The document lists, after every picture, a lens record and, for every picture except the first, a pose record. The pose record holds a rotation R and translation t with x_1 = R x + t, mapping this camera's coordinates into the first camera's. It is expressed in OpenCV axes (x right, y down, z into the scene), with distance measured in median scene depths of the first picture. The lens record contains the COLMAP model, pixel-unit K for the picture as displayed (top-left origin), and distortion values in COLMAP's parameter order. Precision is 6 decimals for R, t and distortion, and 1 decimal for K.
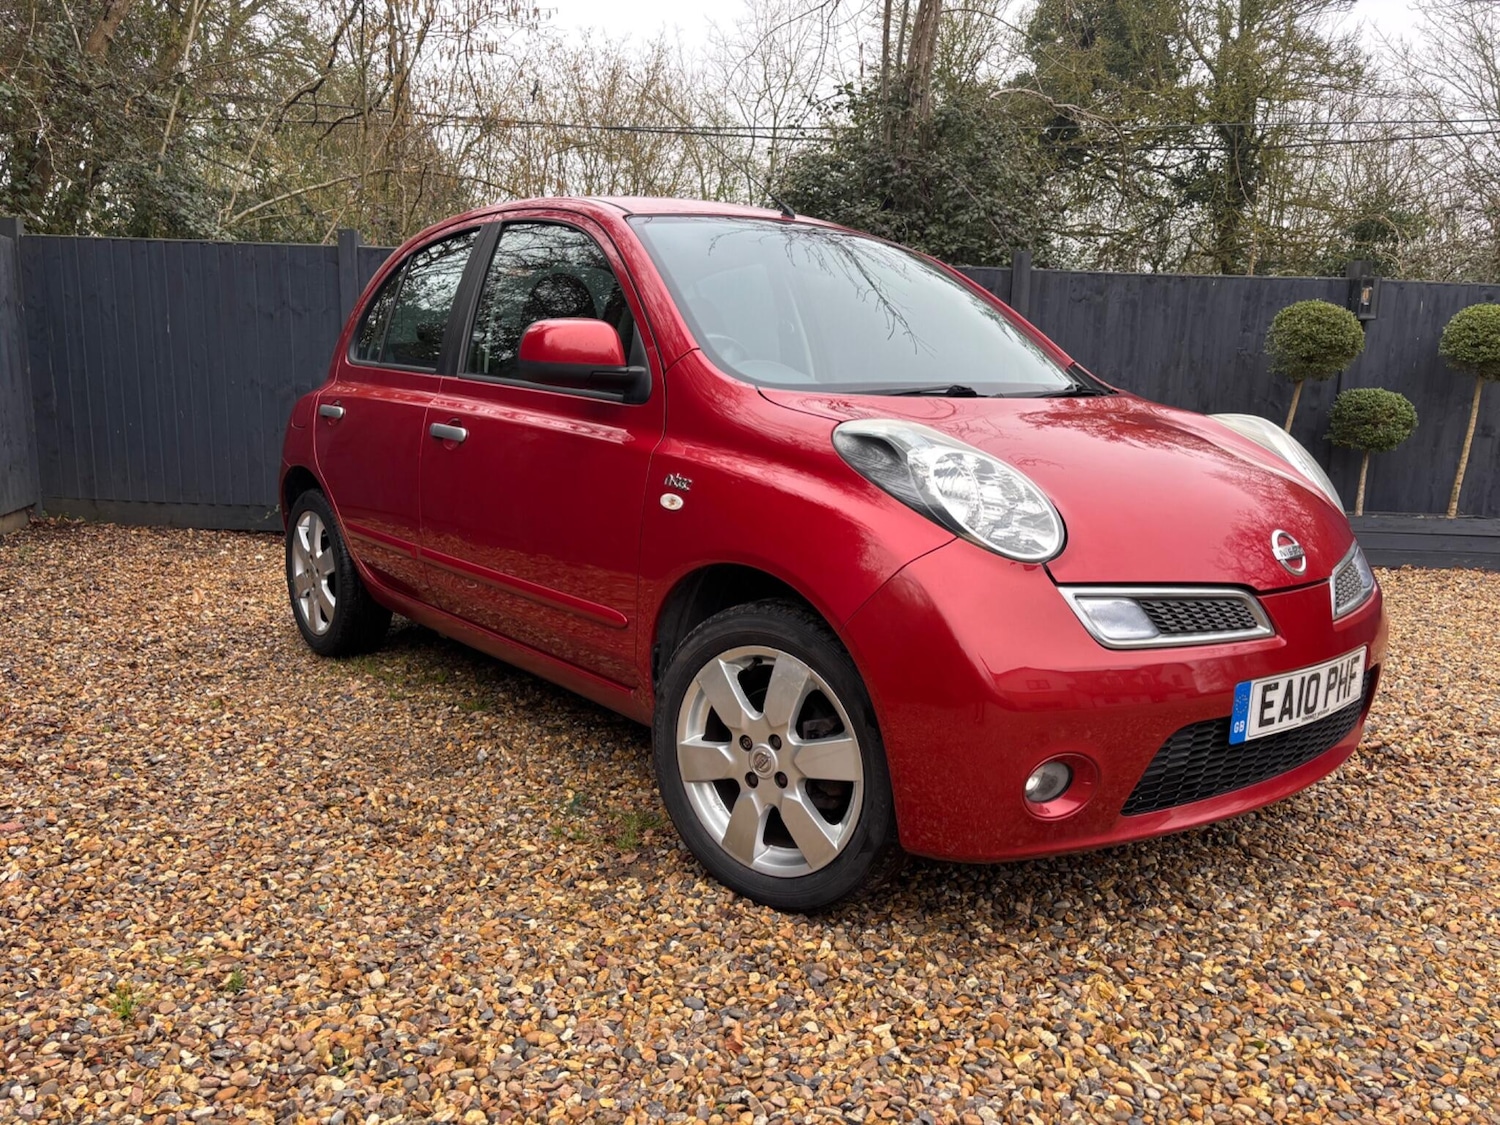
lens RADIAL K [[1139.5, 0, 746.3], [0, 1139.5, 558.8], [0, 0, 1]] dist [0.052871, -0.058307]
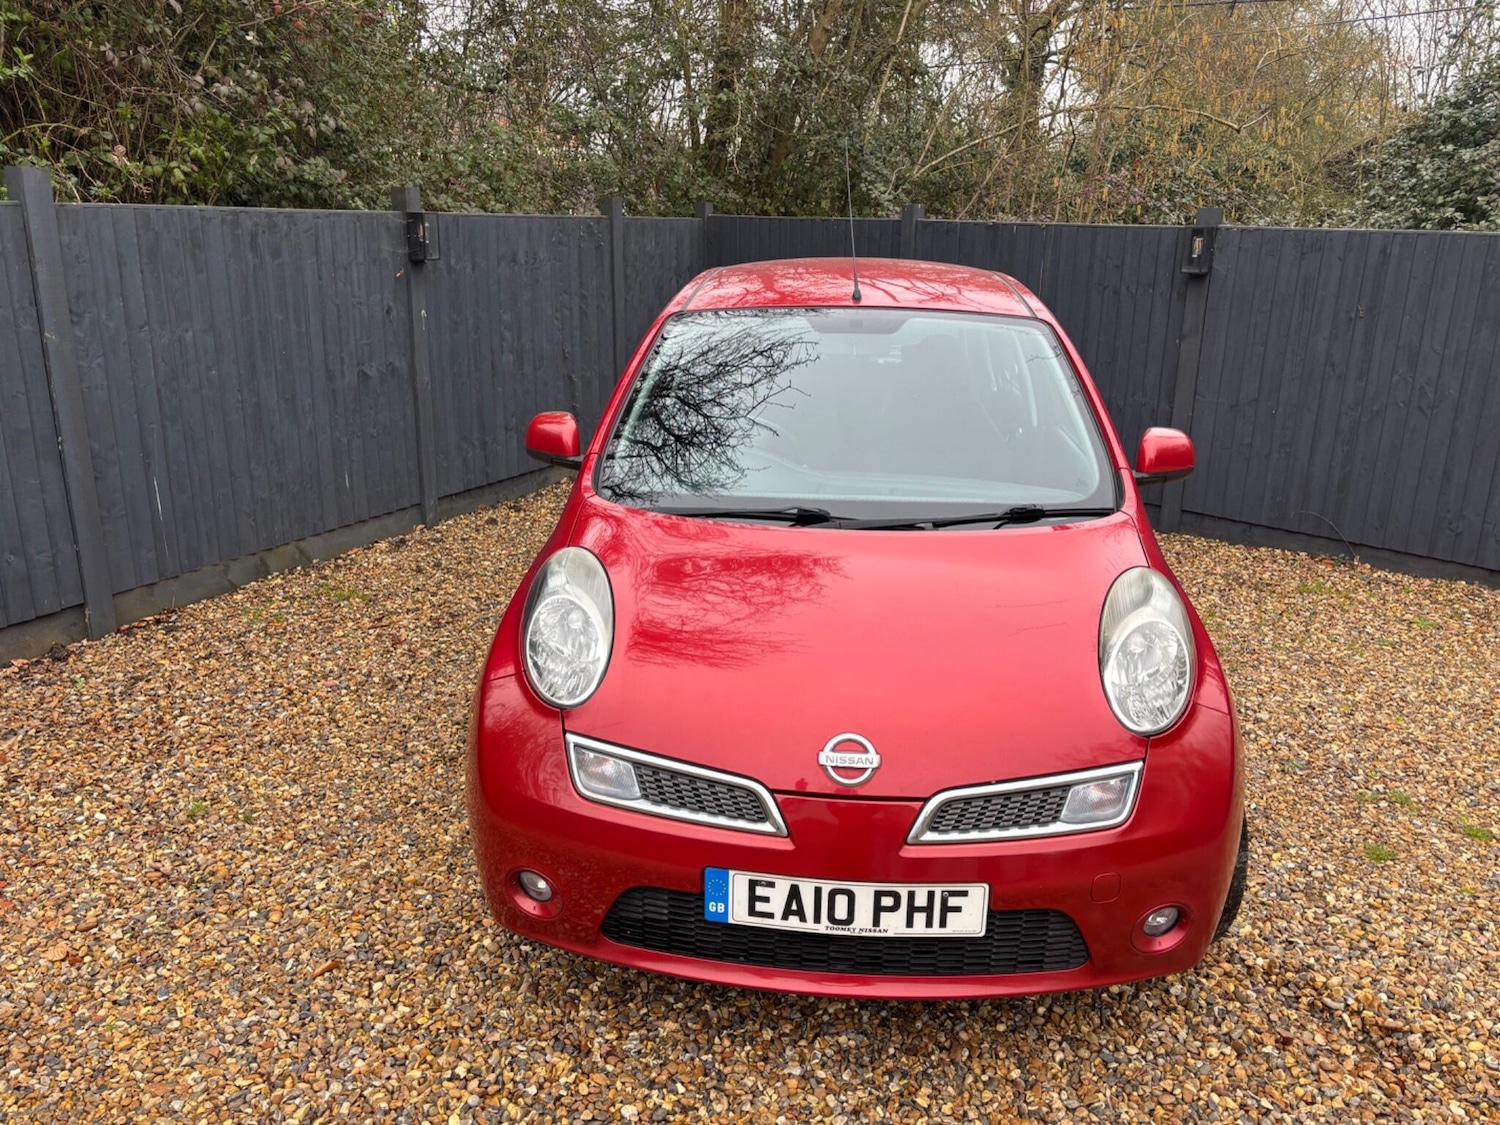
lens RADIAL K [[1139.5, 0, 758.8], [0, 1139.5, 539.6], [0, 0, 1]] dist [0.052871, -0.058307]
pose [[0.723850, 0.175089, -0.667372, 0.828740], [-0.111064, 0.984220, 0.137753, -0.254078], [0.680959, -0.025592, 0.731874, 0.194960]]
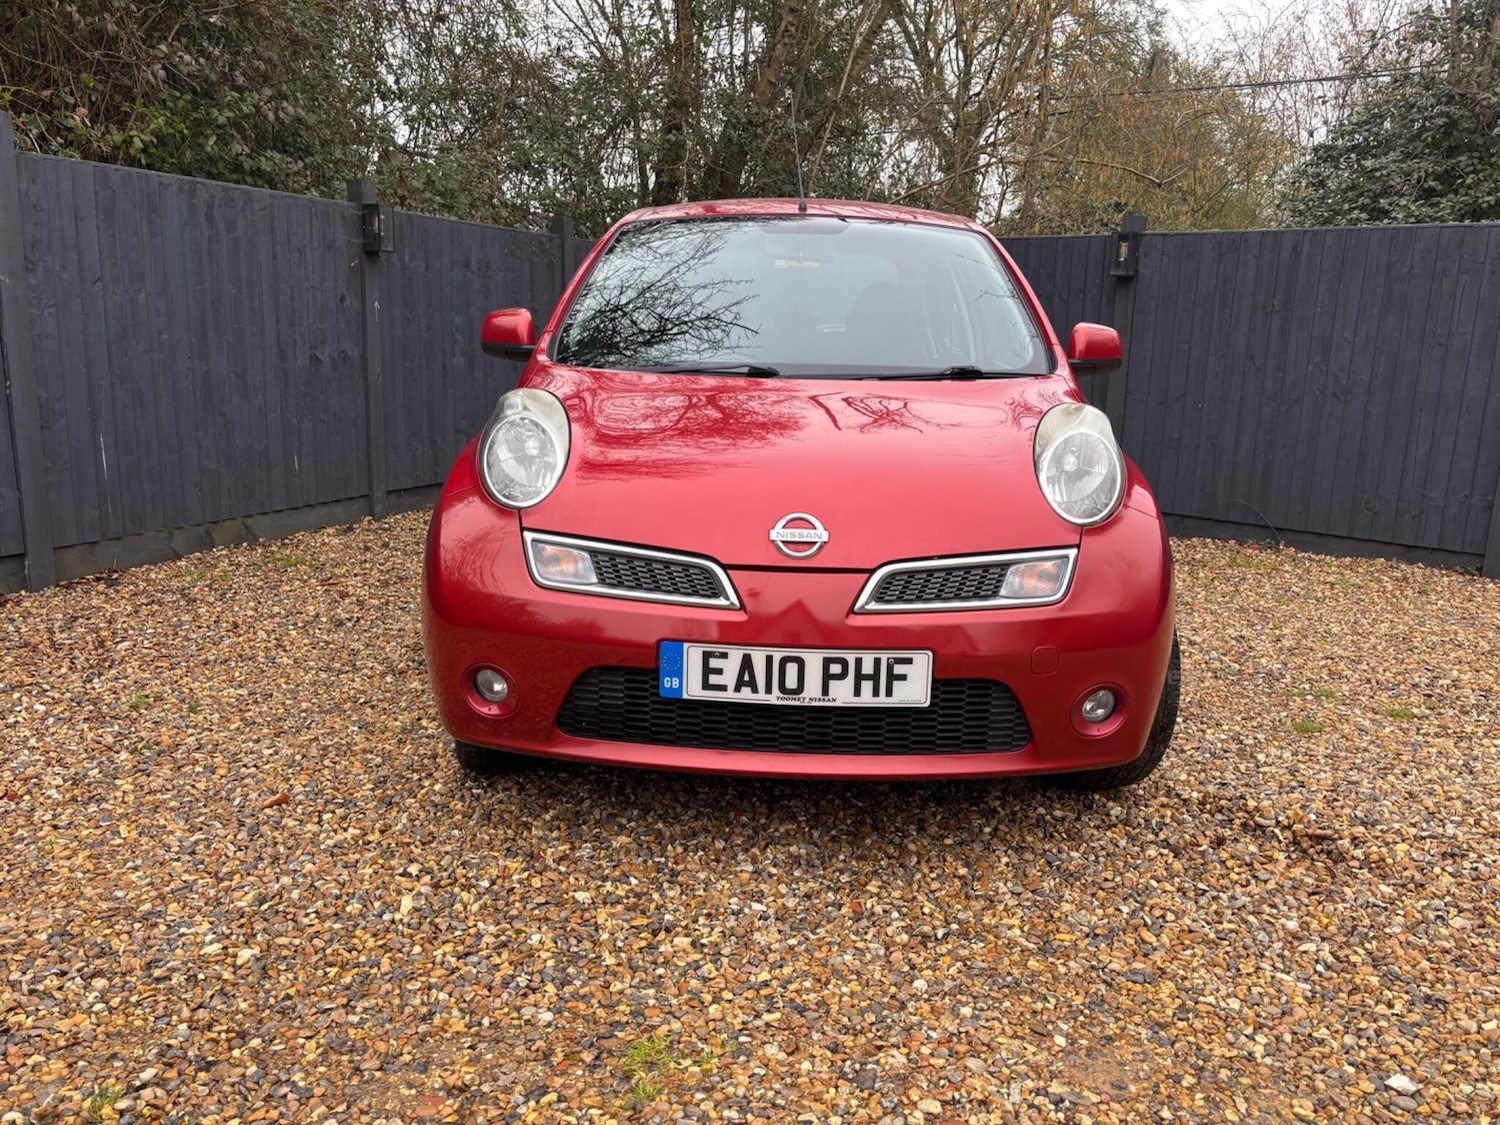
lens RADIAL K [[1139.5, 0, 760.4], [0, 1139.5, 552.3], [0, 0, 1]] dist [0.052871, -0.058307]
pose [[0.755897, 0.122156, -0.643193, 0.881479], [-0.113898, 0.991994, 0.054545, -0.033825], [0.644707, 0.032028, 0.763759, 0.167770]]
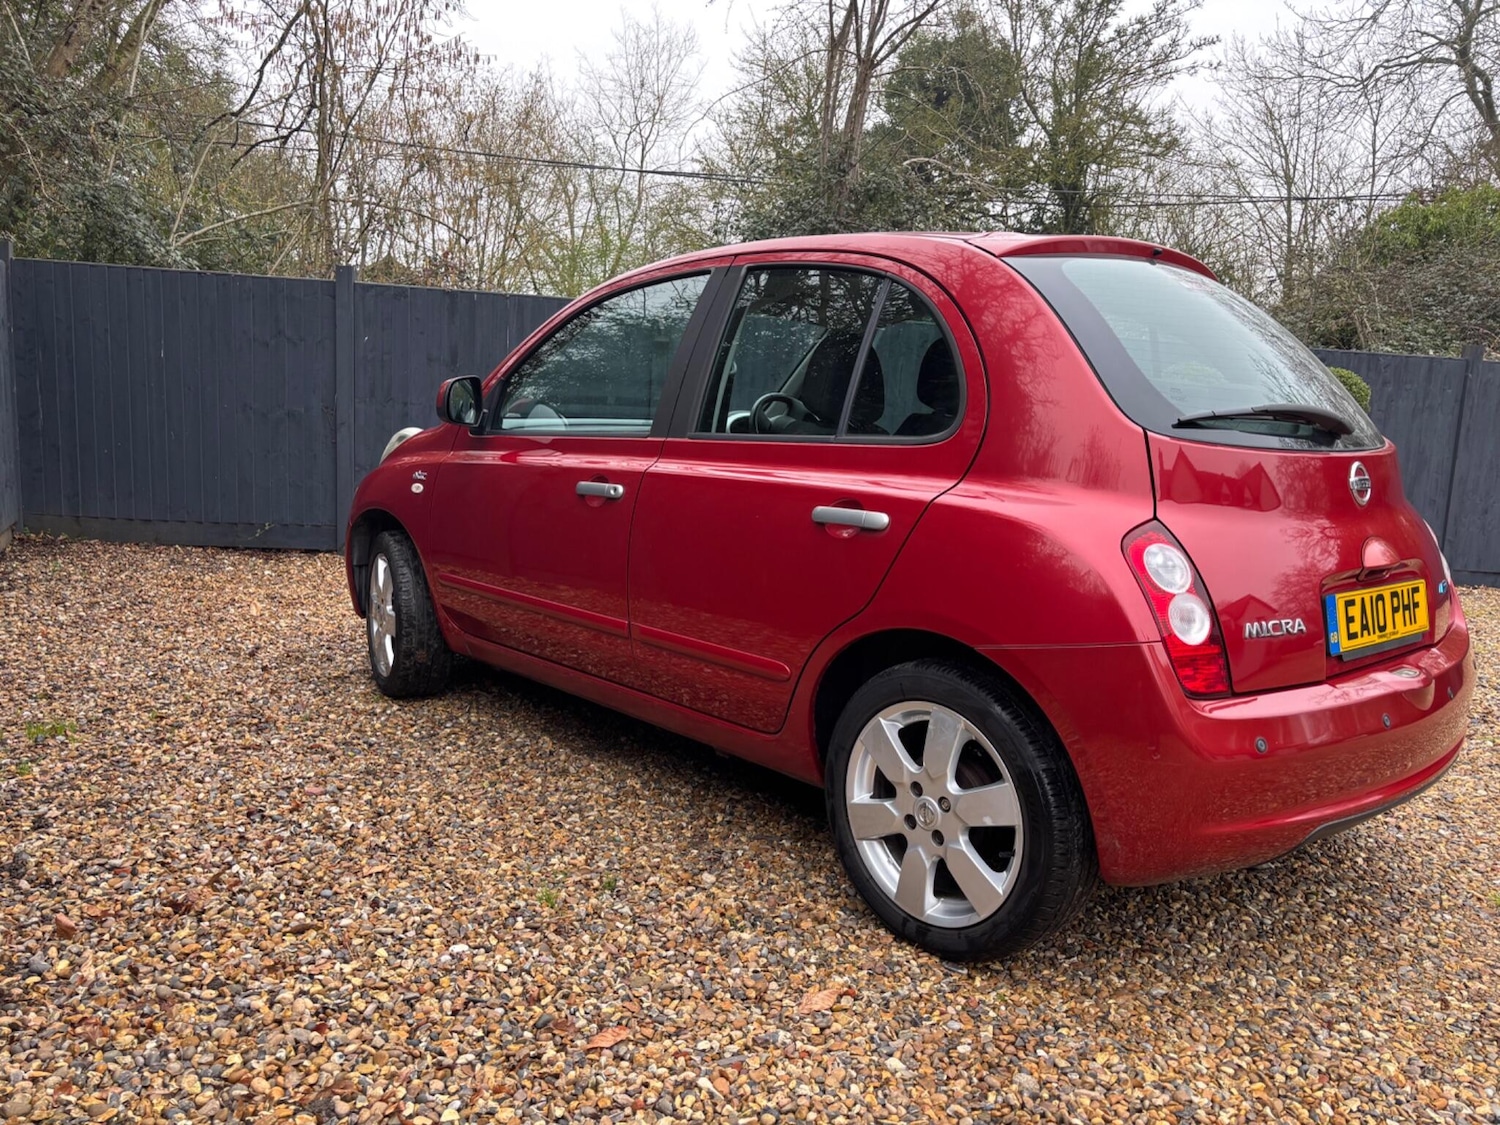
lens RADIAL K [[1139.5, 0, 735.4], [0, 1139.5, 563.3], [0, 0, 1]] dist [0.052871, -0.058307]
pose [[0.989032, 0.002398, 0.147679, -0.350612], [-0.000729, 0.999935, -0.011359, 0.003566], [-0.147696, 0.011127, 0.988970, -0.255524]]
